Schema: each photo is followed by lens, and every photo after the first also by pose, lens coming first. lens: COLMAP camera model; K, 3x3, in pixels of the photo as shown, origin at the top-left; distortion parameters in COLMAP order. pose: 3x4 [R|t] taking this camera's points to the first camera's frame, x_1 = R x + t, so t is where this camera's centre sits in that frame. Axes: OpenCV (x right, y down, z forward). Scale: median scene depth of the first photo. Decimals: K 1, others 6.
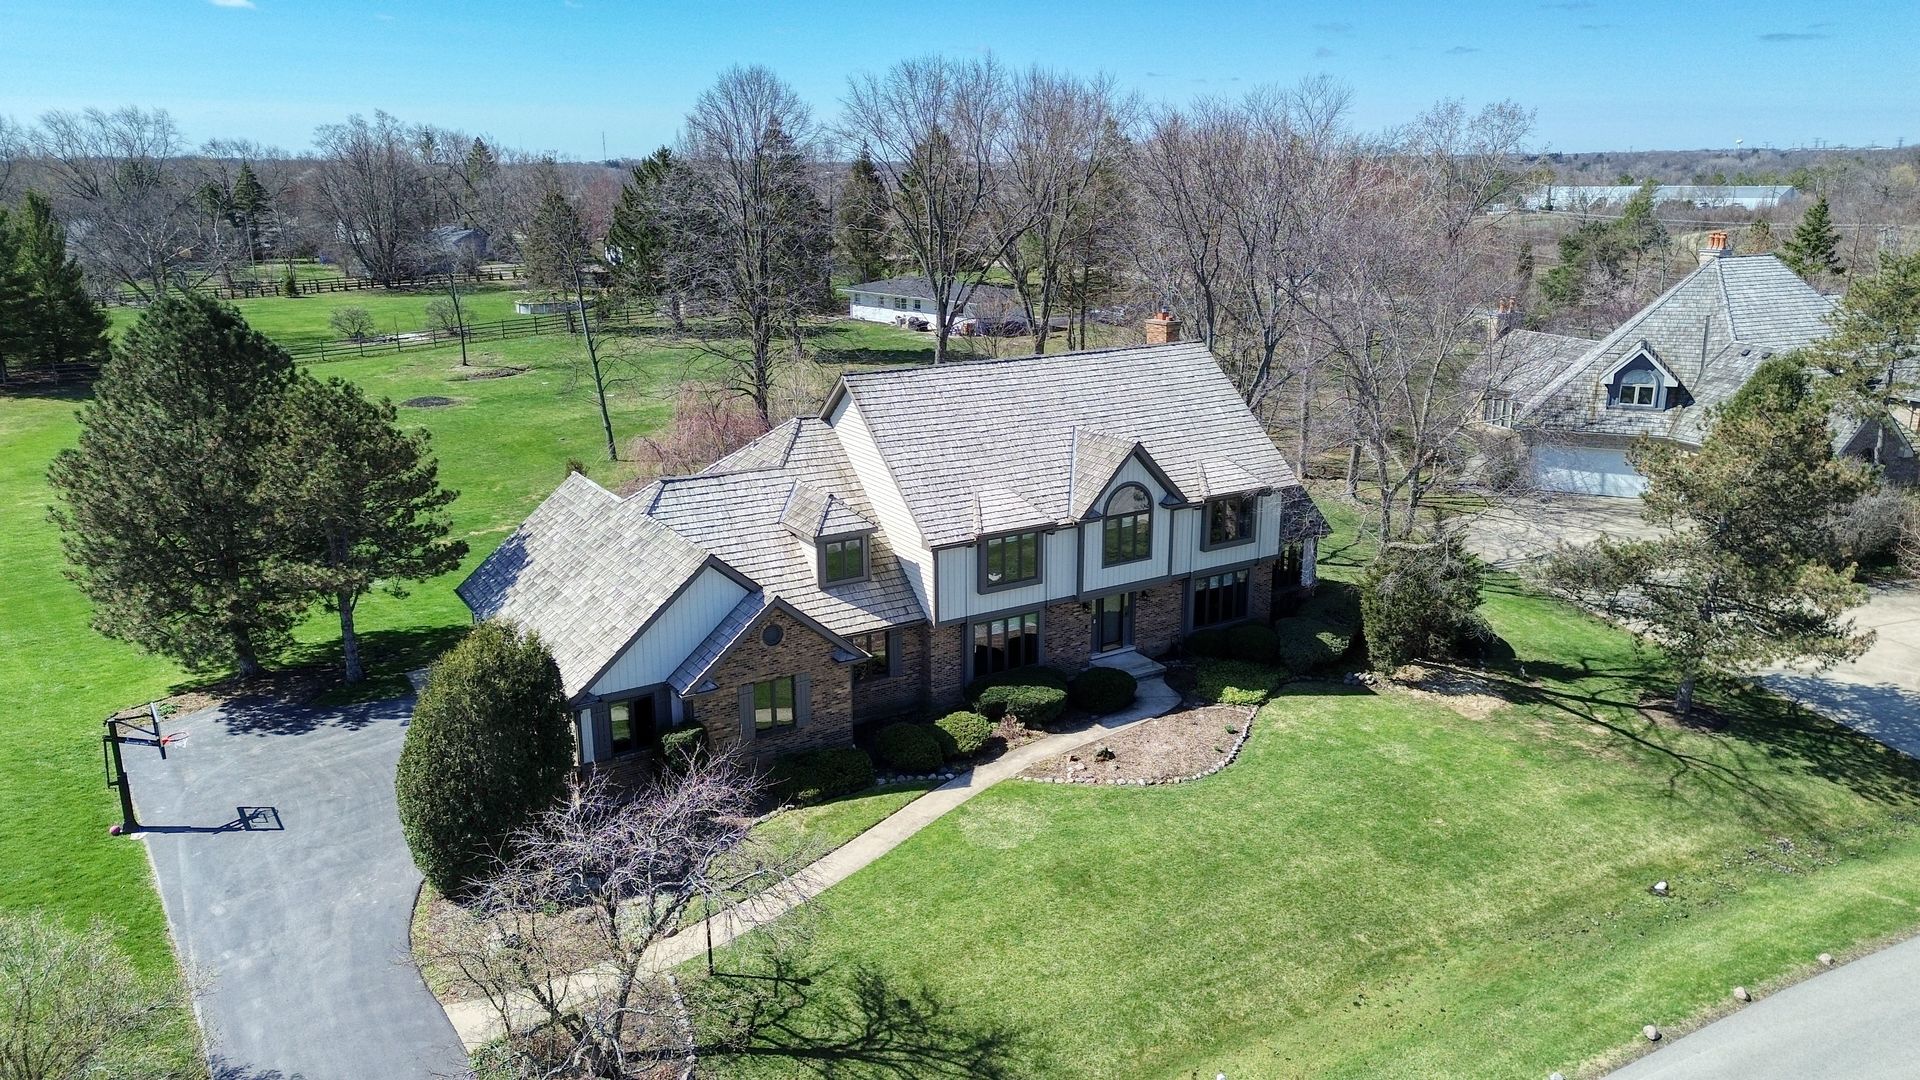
lens RADIAL K [[1370.1, 0, 966.6], [0, 1370.1, 506.8], [0, 0, 1]] dist [0.059809, -0.047578]
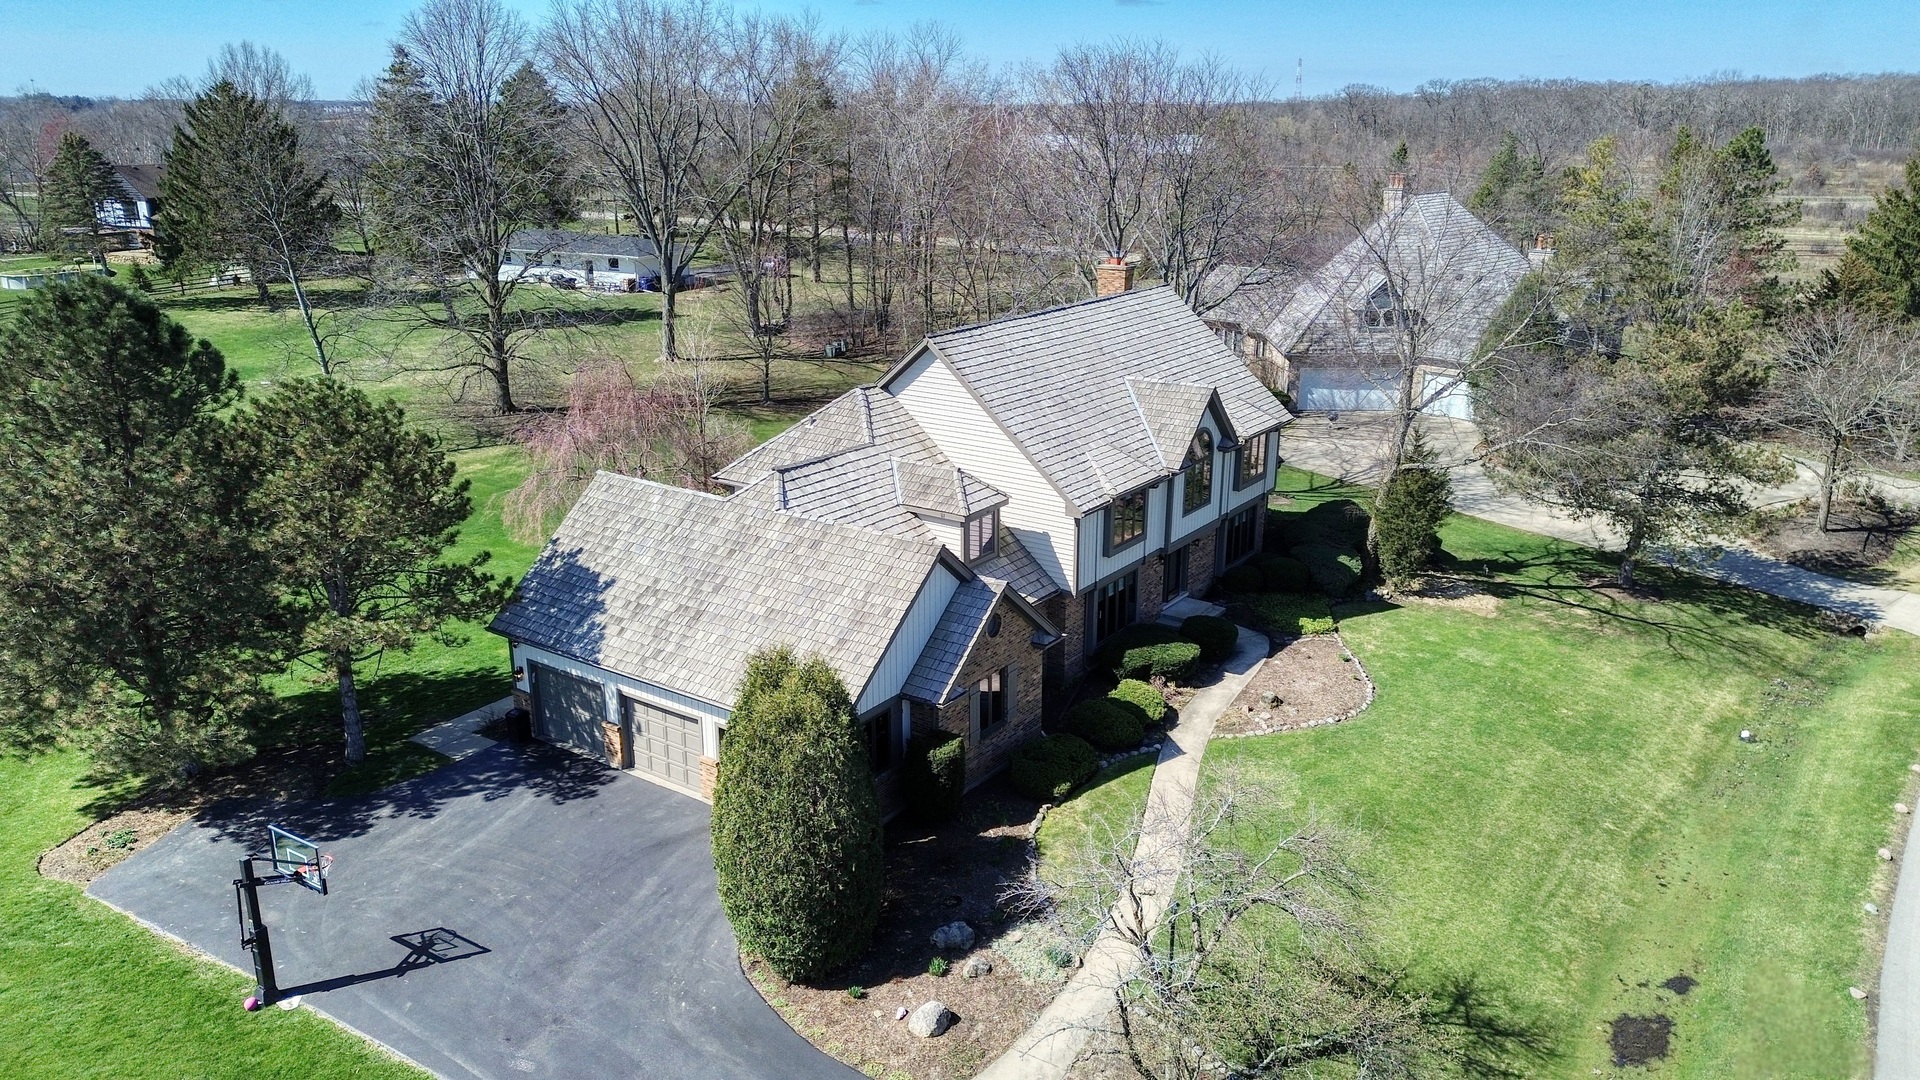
lens RADIAL K [[1381.1, 0, 964.8], [0, 1381.1, 468.5], [0, 0, 1]] dist [0.031726, 0.000481]
pose [[0.920262, -0.093371, 0.380000, -0.445088], [0.089265, 0.995601, 0.028456, -0.034704], [-0.380986, 0.007734, 0.924549, 0.138235]]
